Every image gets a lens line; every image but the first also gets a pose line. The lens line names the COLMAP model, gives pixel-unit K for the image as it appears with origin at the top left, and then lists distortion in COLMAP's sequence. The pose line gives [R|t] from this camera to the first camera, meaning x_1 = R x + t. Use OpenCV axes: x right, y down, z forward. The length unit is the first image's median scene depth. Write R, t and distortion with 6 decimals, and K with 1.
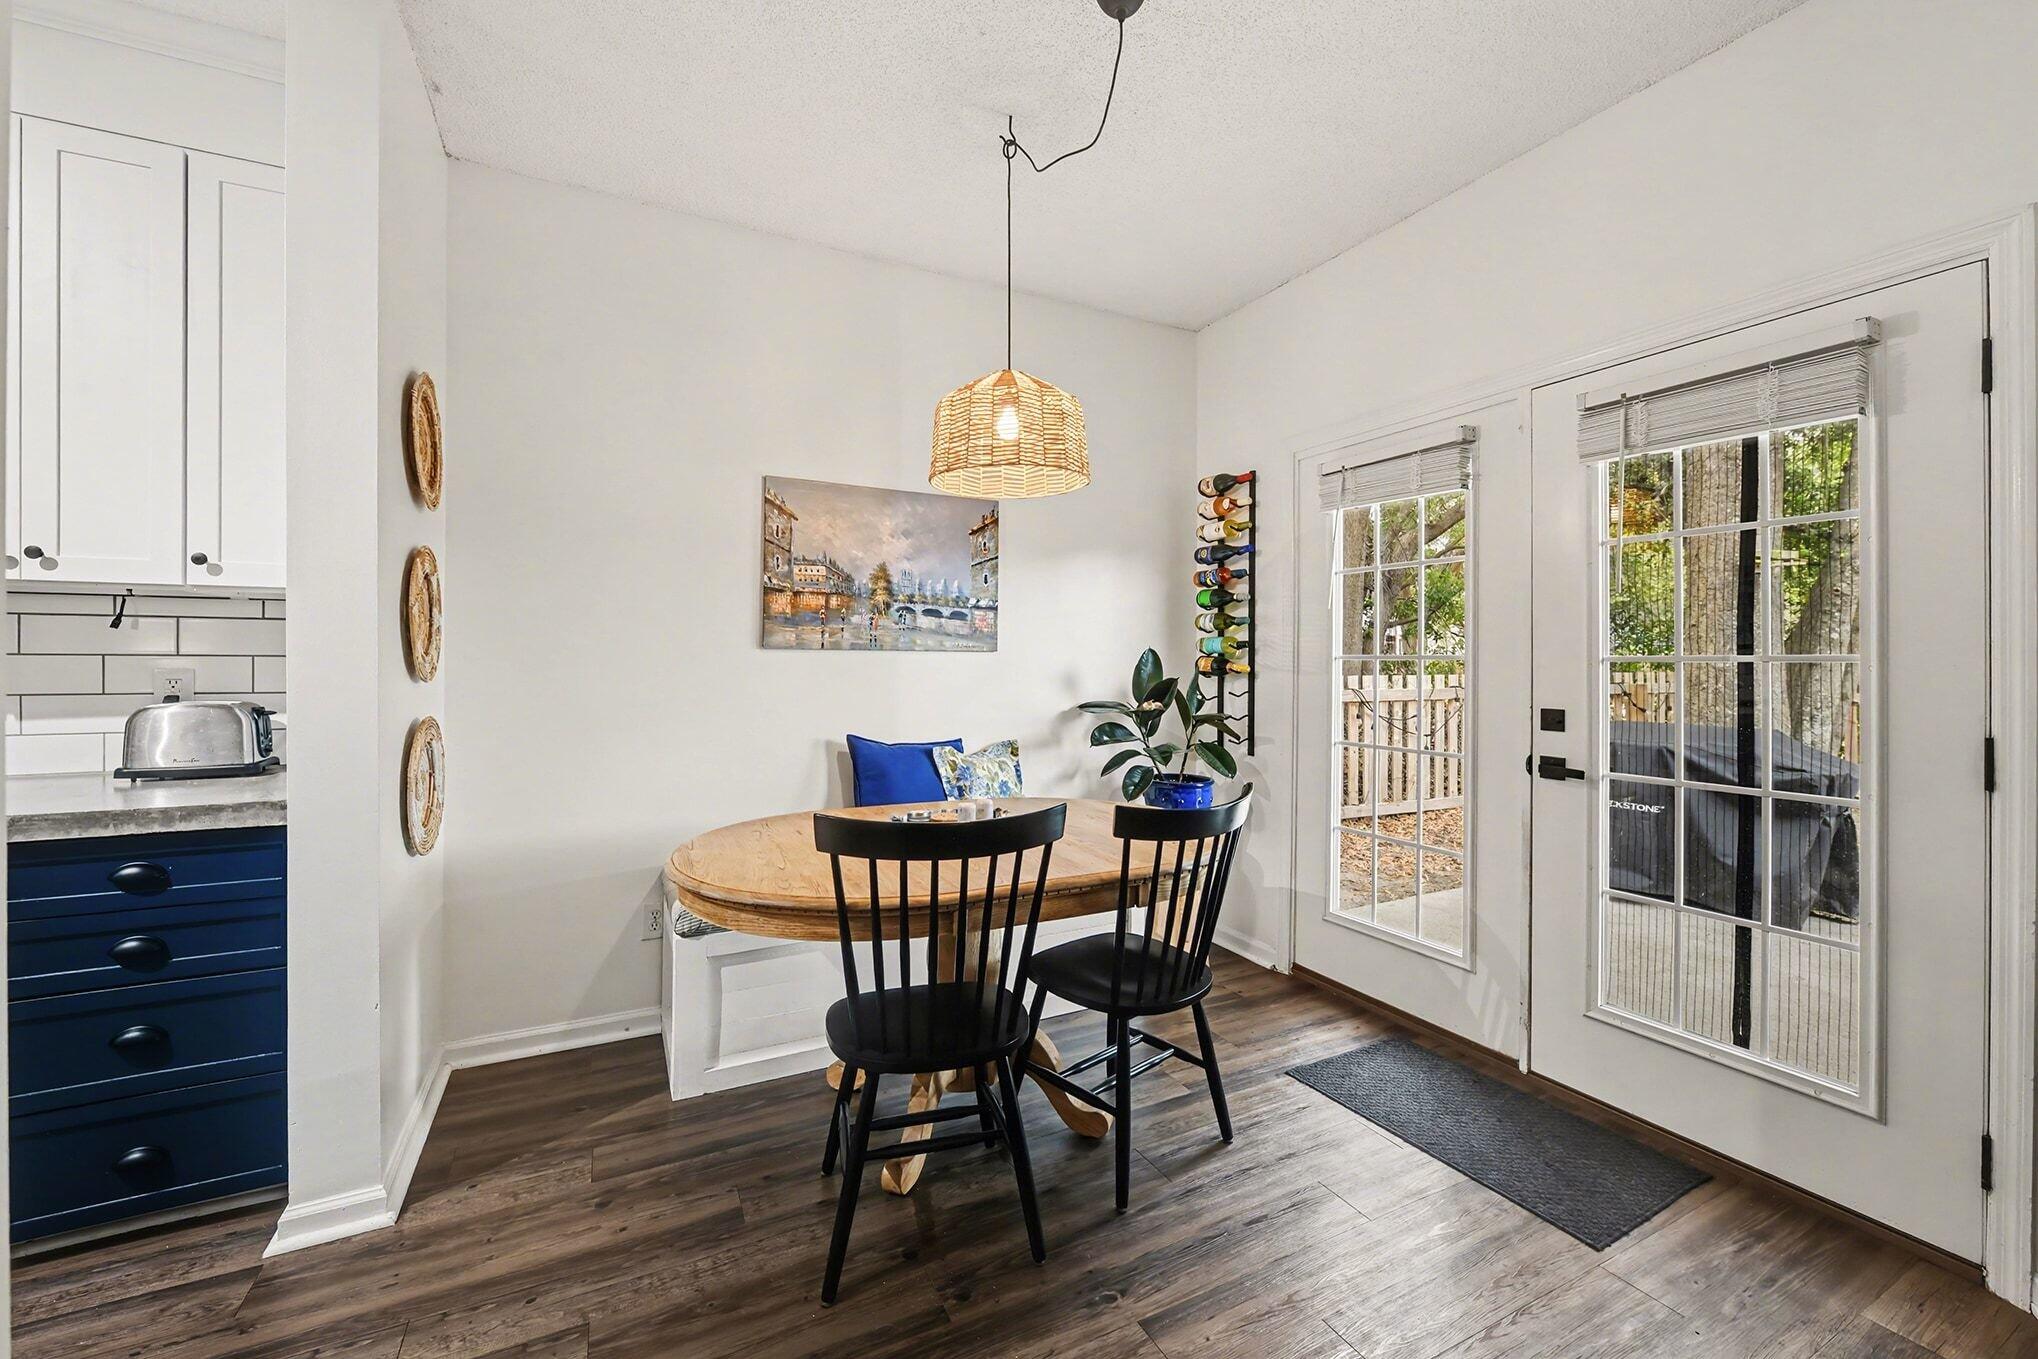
lens RADIAL K [[813.9, 0, 1021.8], [0, 813.9, 658.6], [0, 0, 1]] dist [-0.009816, 0.000294]
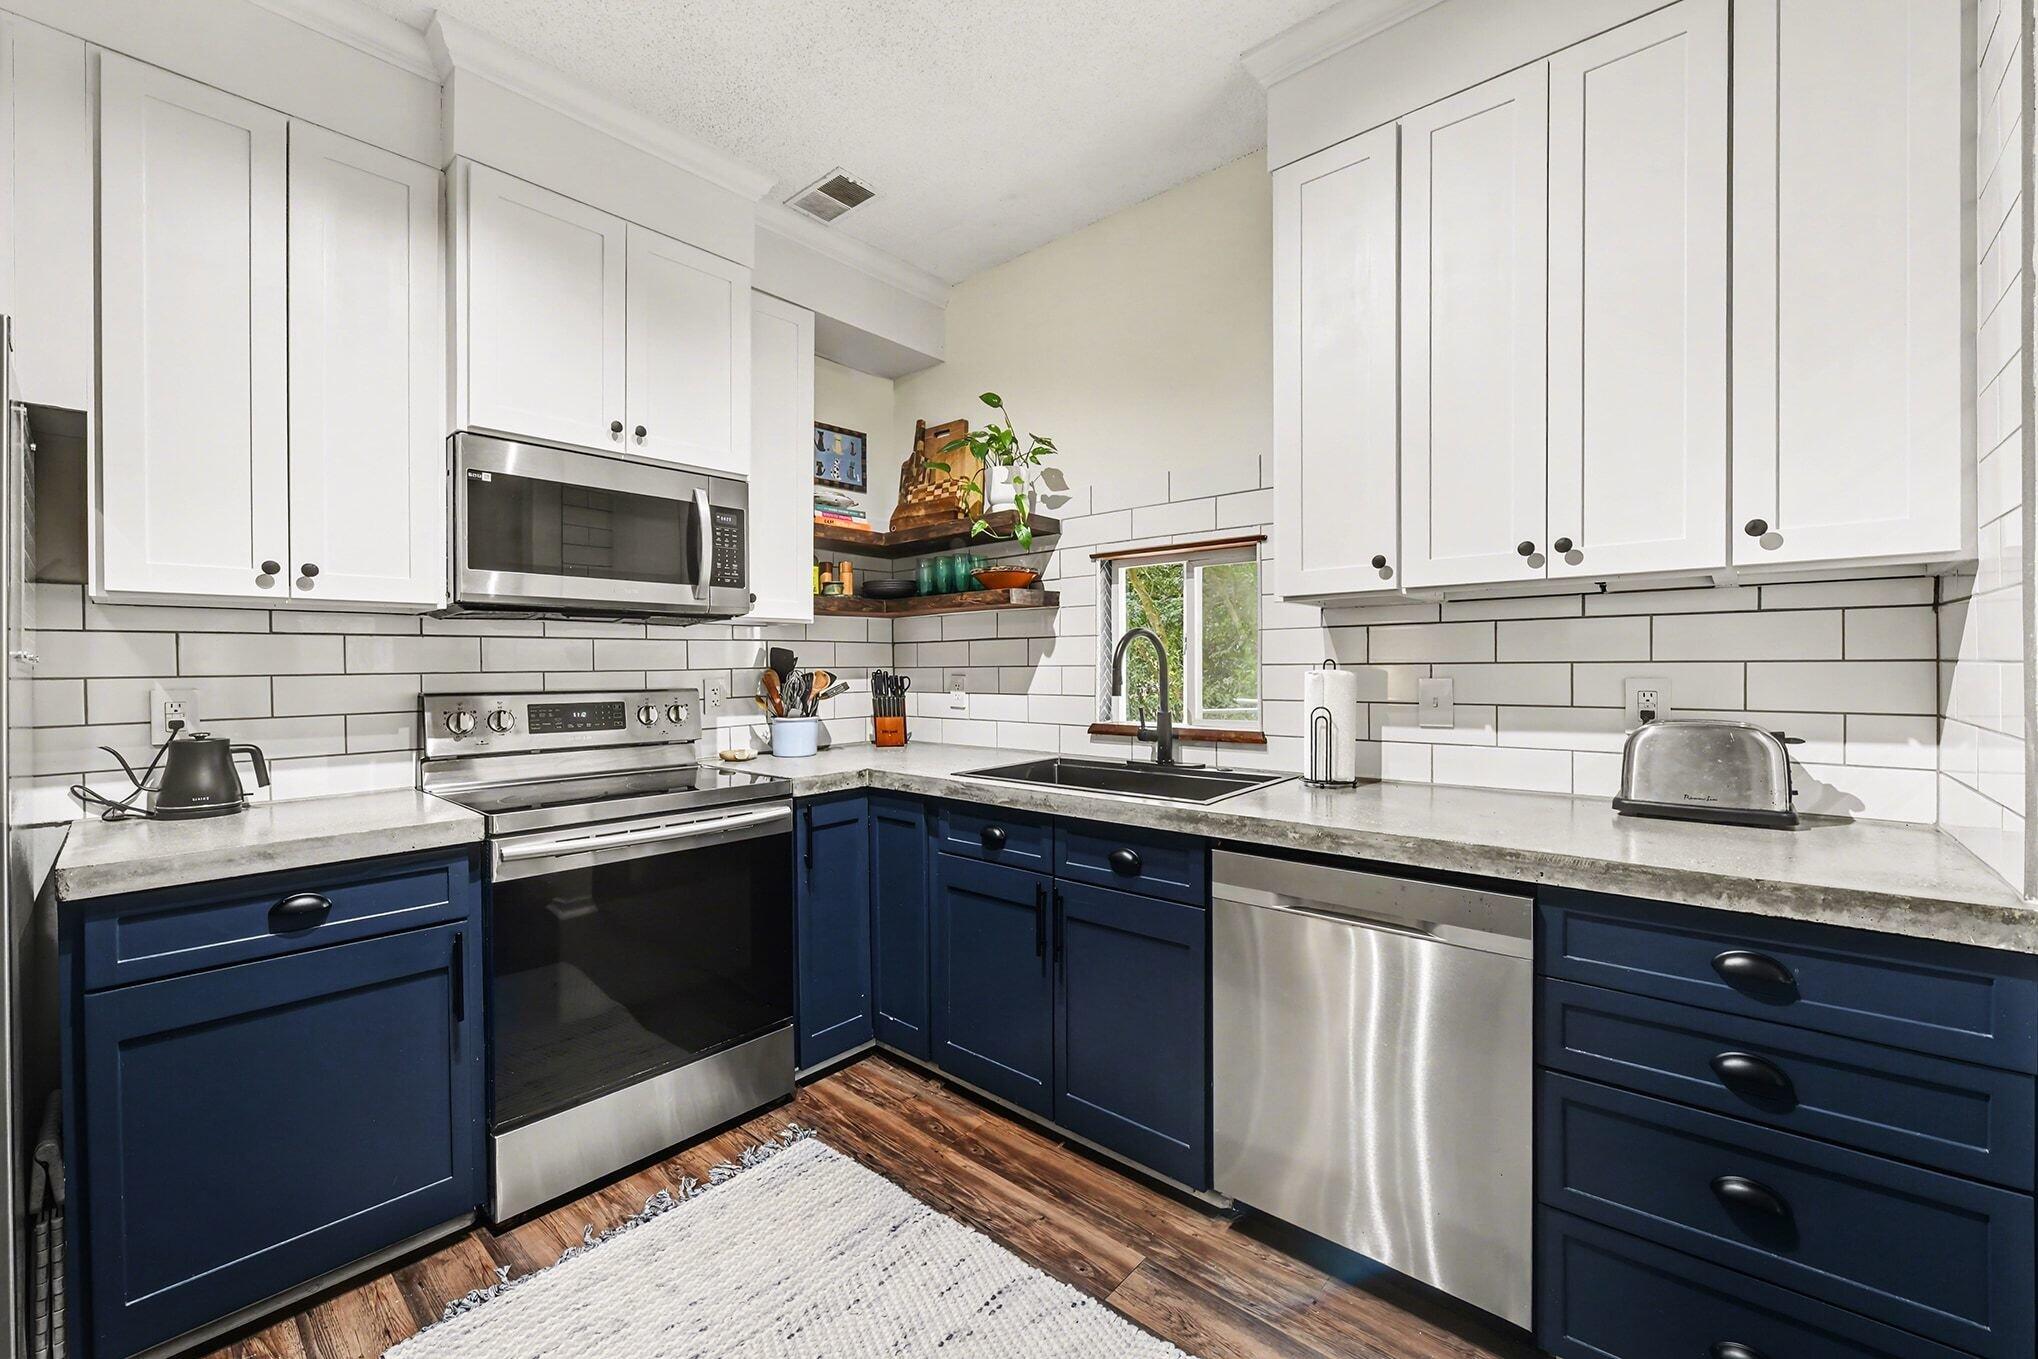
lens RADIAL K [[813.9, 0, 1024.5], [0, 813.9, 670.7], [0, 0, 1]] dist [-0.009816, 0.000294]
pose [[0.359607, -0.004160, -0.933095, -0.554035], [0.012299, 0.999924, 0.000282, -0.003646], [0.933023, -0.011577, 0.359631, 0.119496]]
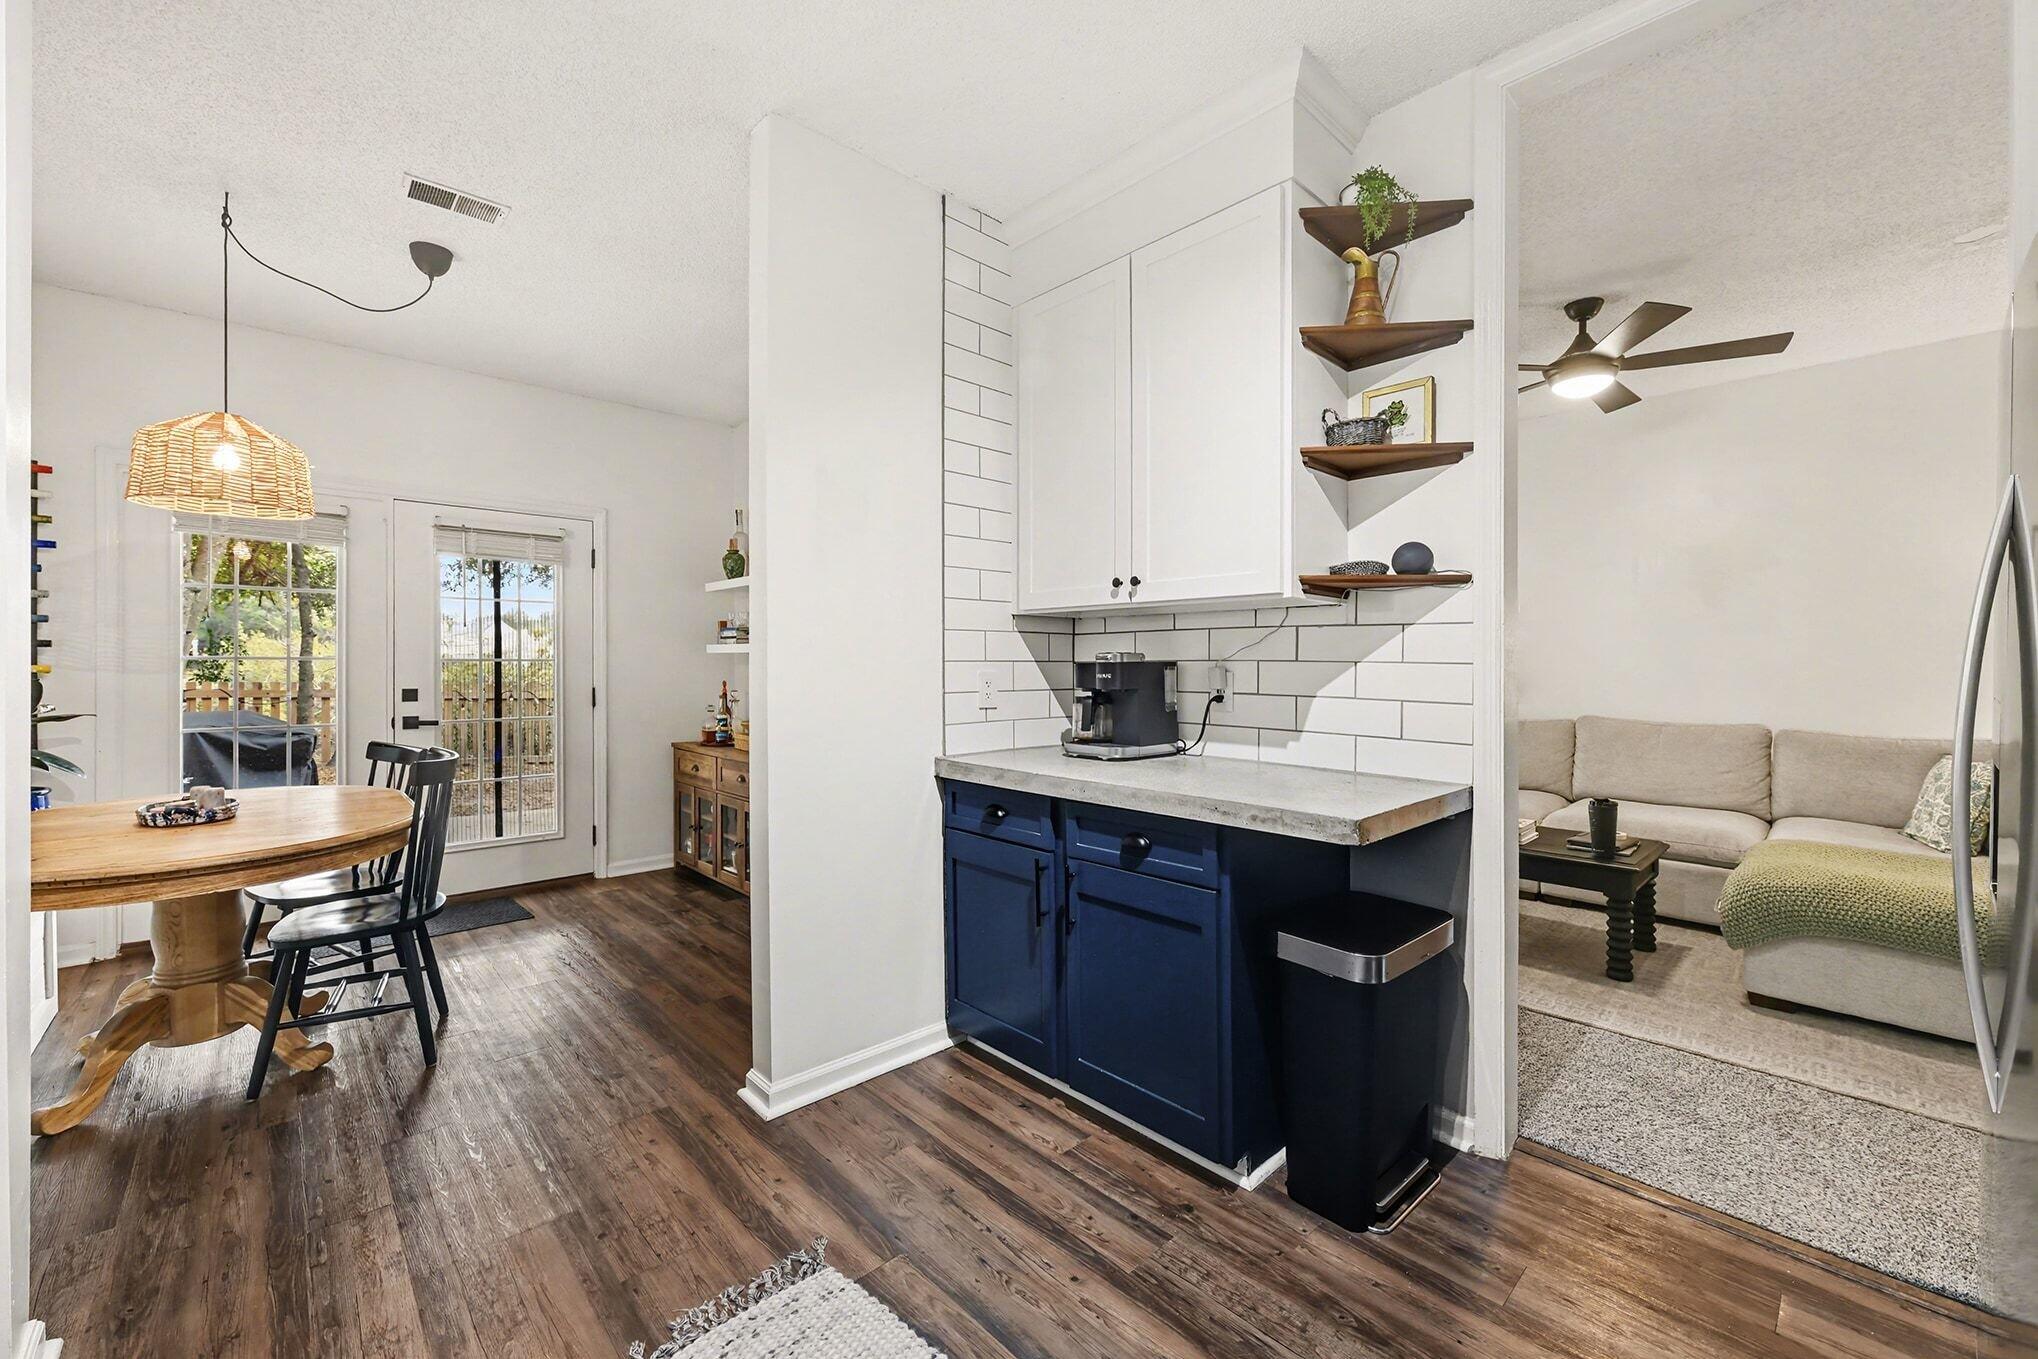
lens RADIAL K [[813.9, 0, 1019.2], [0, 813.9, 669.8], [0, 0, 1]] dist [-0.009816, 0.000294]
pose [[-0.254909, -0.022665, 0.966699, -3.590291], [-0.010726, 0.999730, 0.020611, -0.076271], [-0.966906, -0.005115, -0.255083, 0.469904]]
